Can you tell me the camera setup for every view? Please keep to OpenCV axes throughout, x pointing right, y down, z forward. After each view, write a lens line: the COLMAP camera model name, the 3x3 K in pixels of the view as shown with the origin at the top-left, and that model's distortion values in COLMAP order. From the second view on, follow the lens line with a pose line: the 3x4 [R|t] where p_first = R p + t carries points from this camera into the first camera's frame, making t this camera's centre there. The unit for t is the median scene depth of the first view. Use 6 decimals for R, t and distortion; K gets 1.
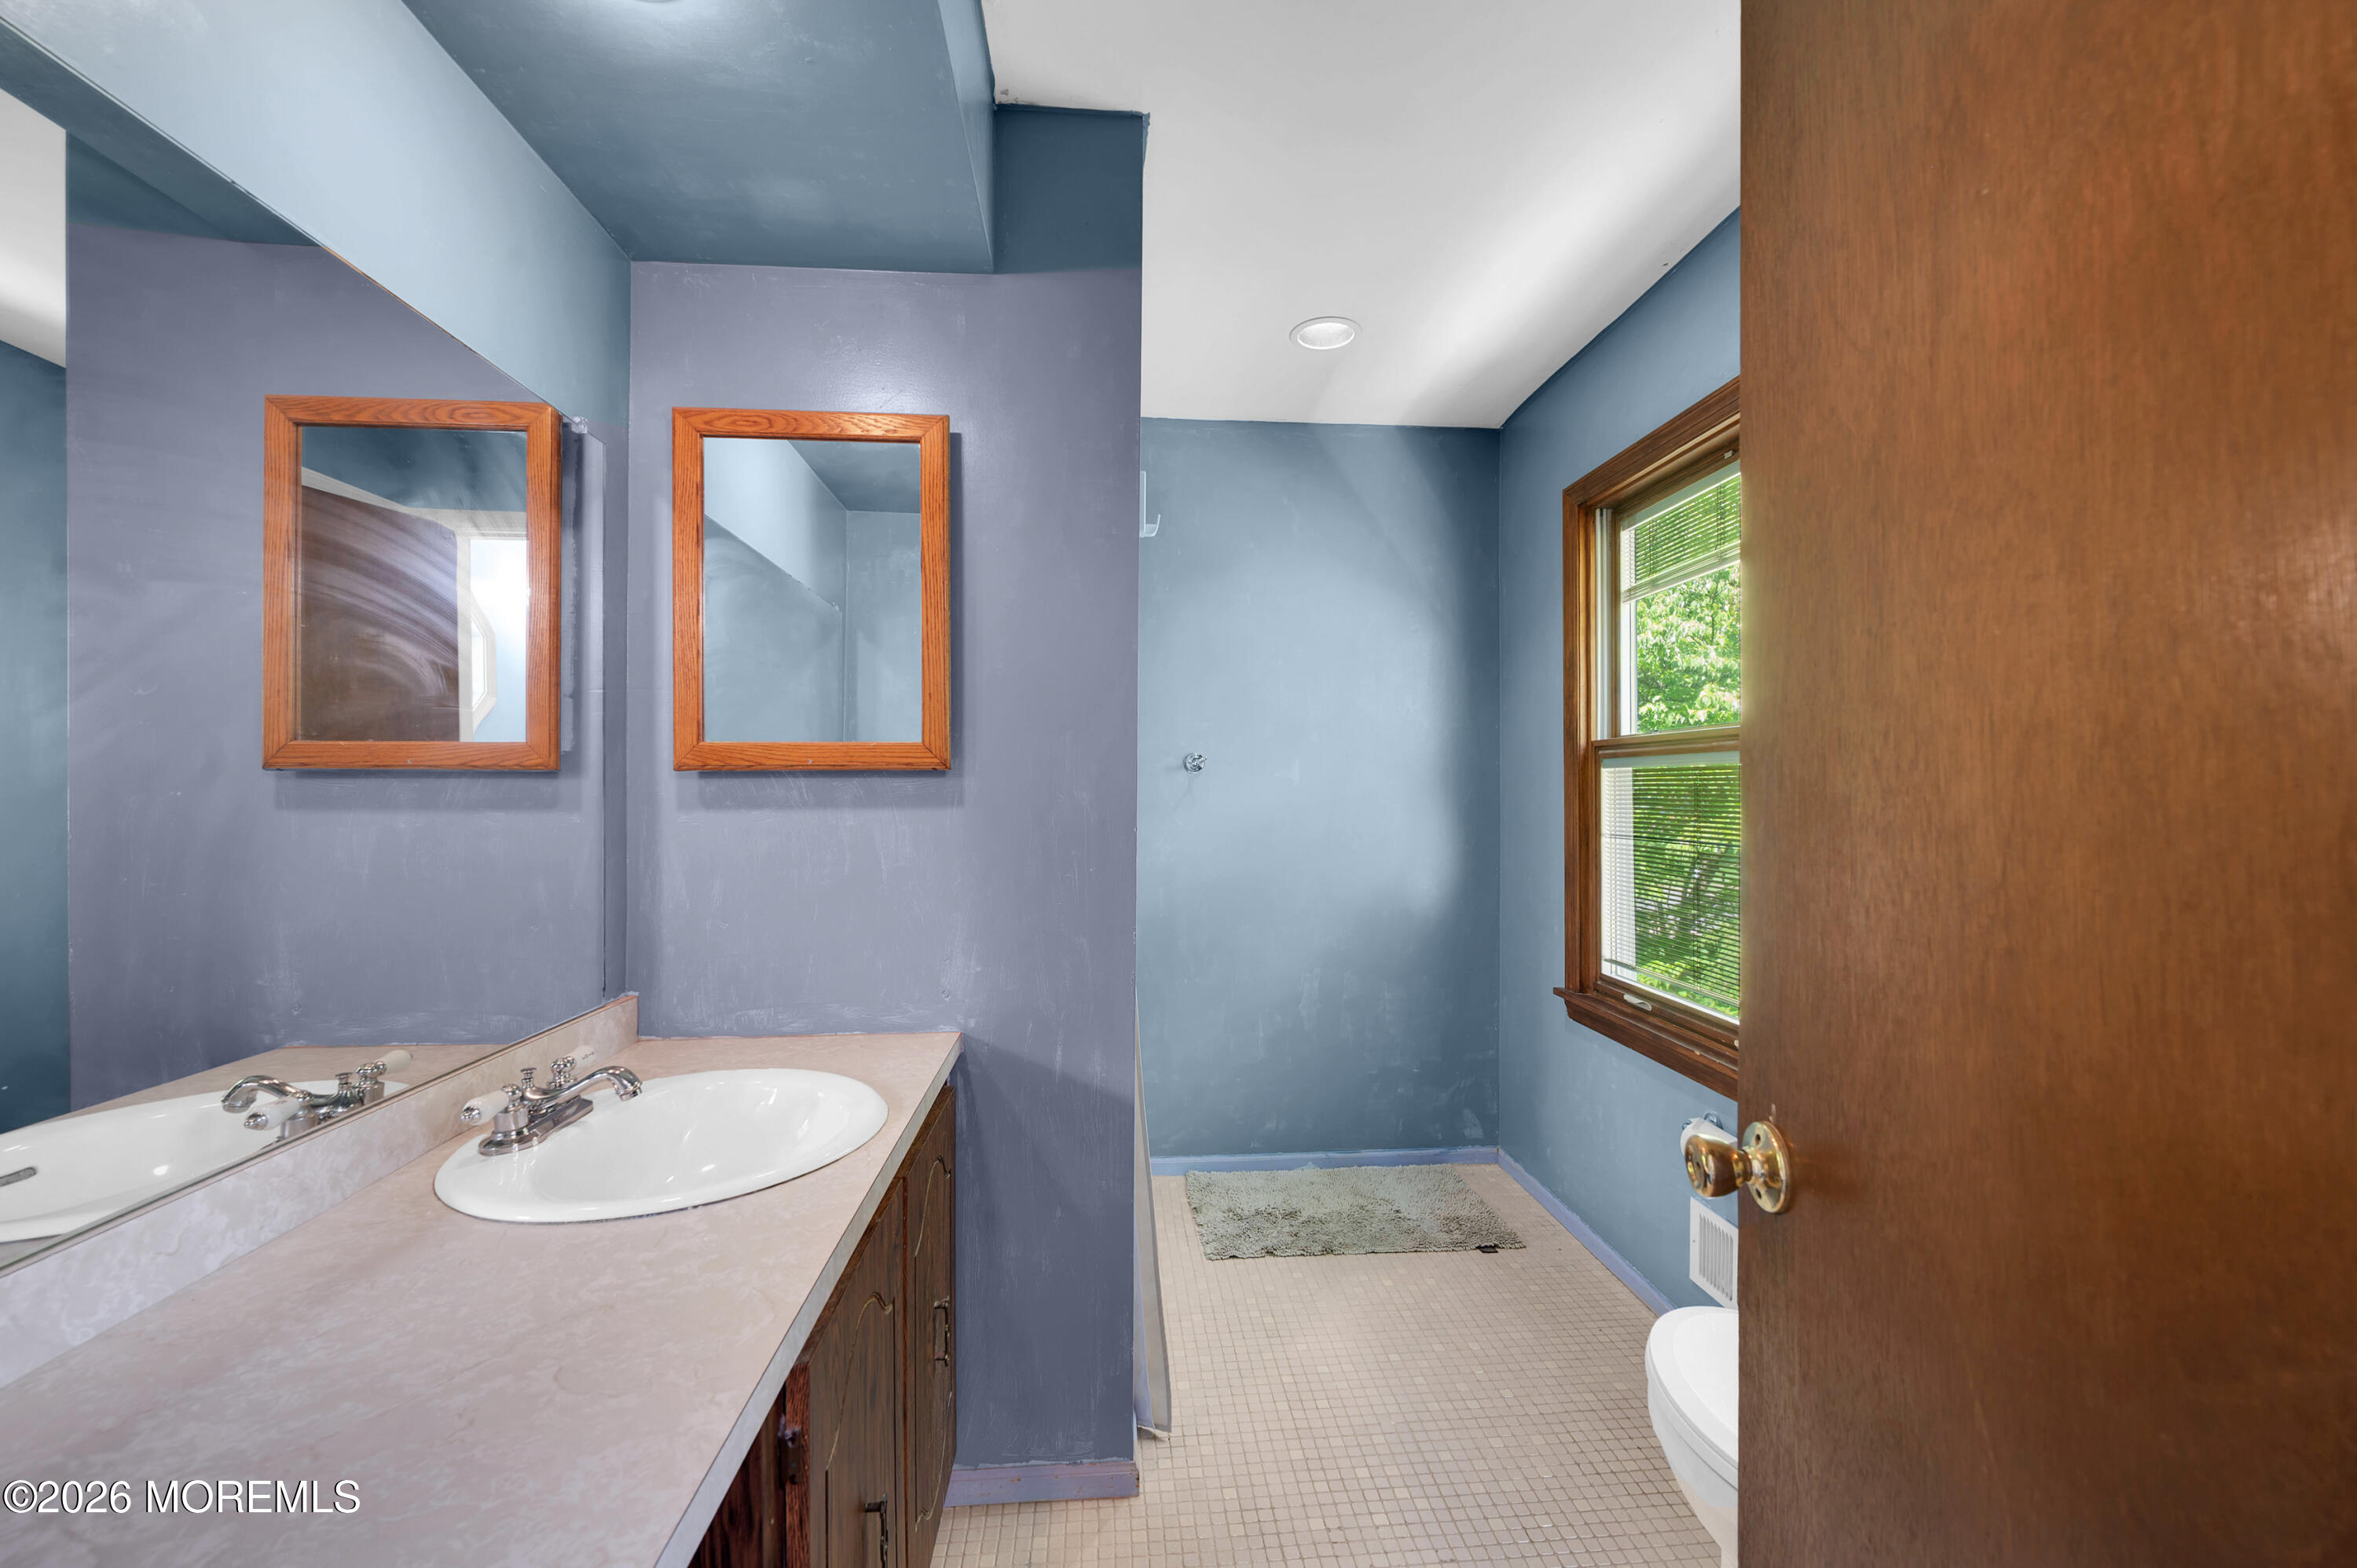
lens RADIAL K [[924.3, 0, 1179.6], [0, 924.3, 797.8], [0, 0, 1]] dist [0.000390, -0.000180]
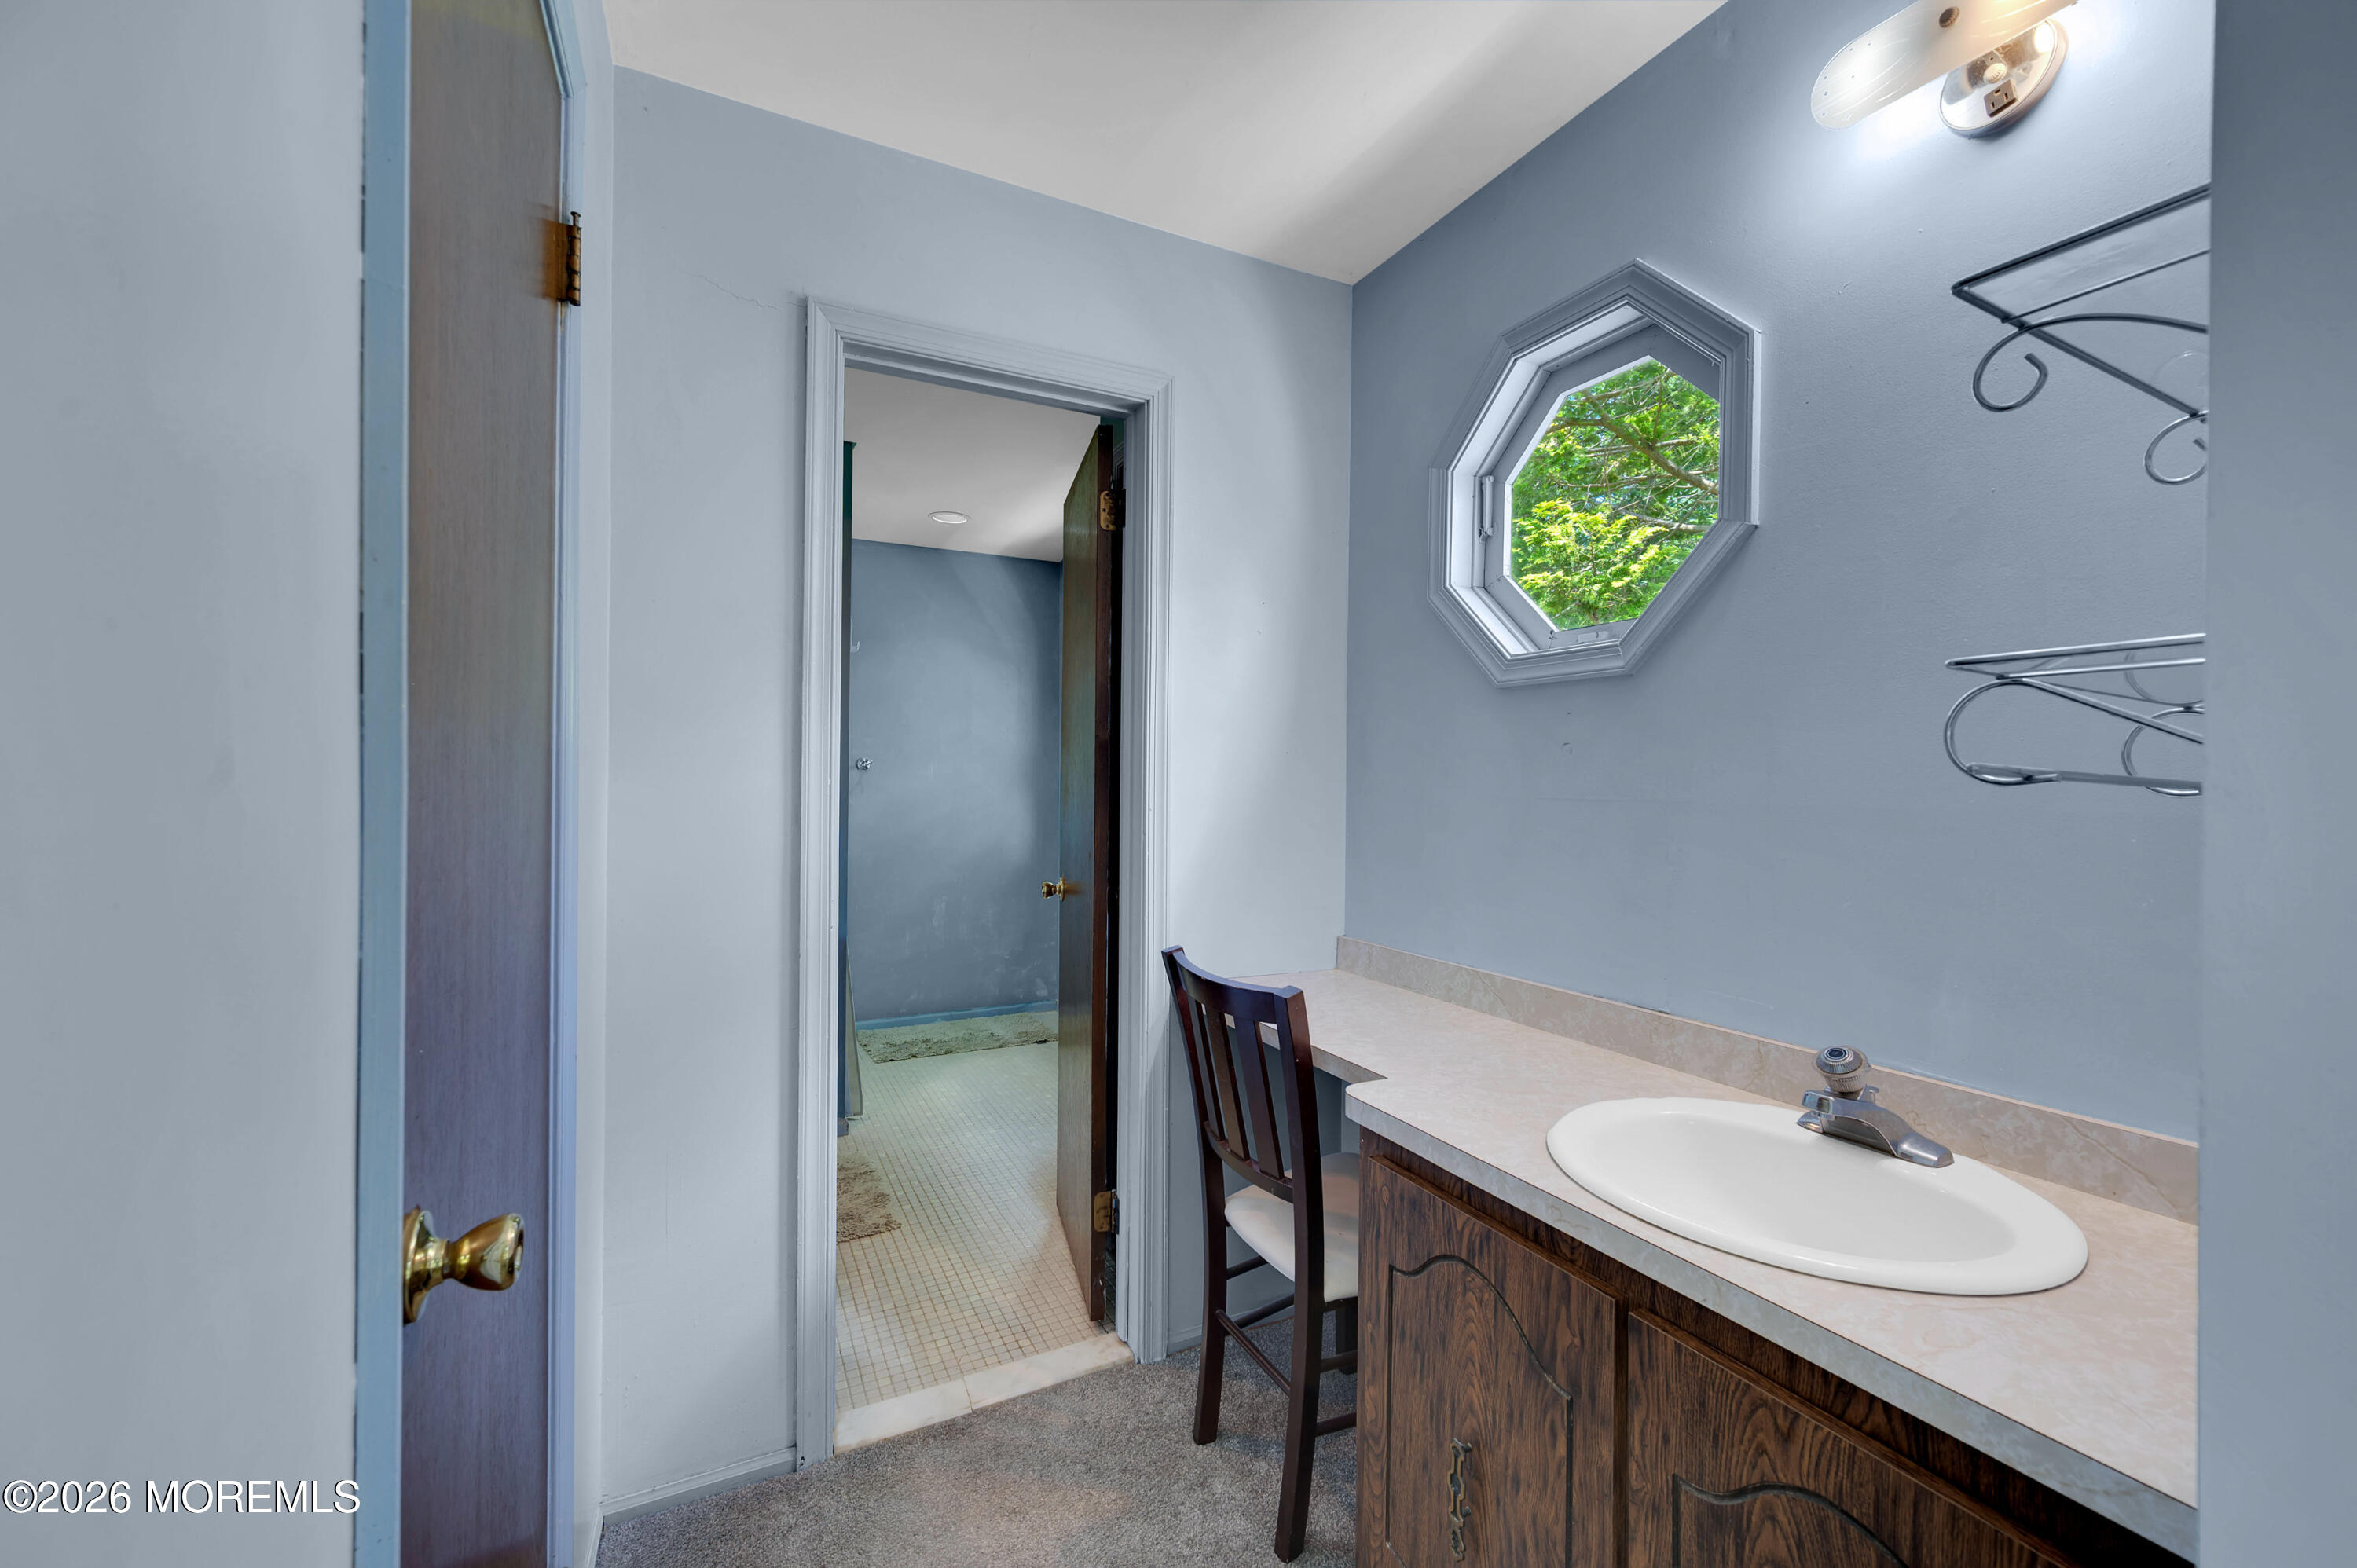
lens RADIAL K [[915.3, 0, 1179.7], [0, 915.3, 790.0], [0, 0, 1]] dist [0.000744, 0.000075]
pose [[0.925872, 0.002916, 0.377827, -0.080547], [-0.004044, 0.999989, 0.002190, -0.000945], [-0.377817, -0.003556, 0.925874, -0.687025]]
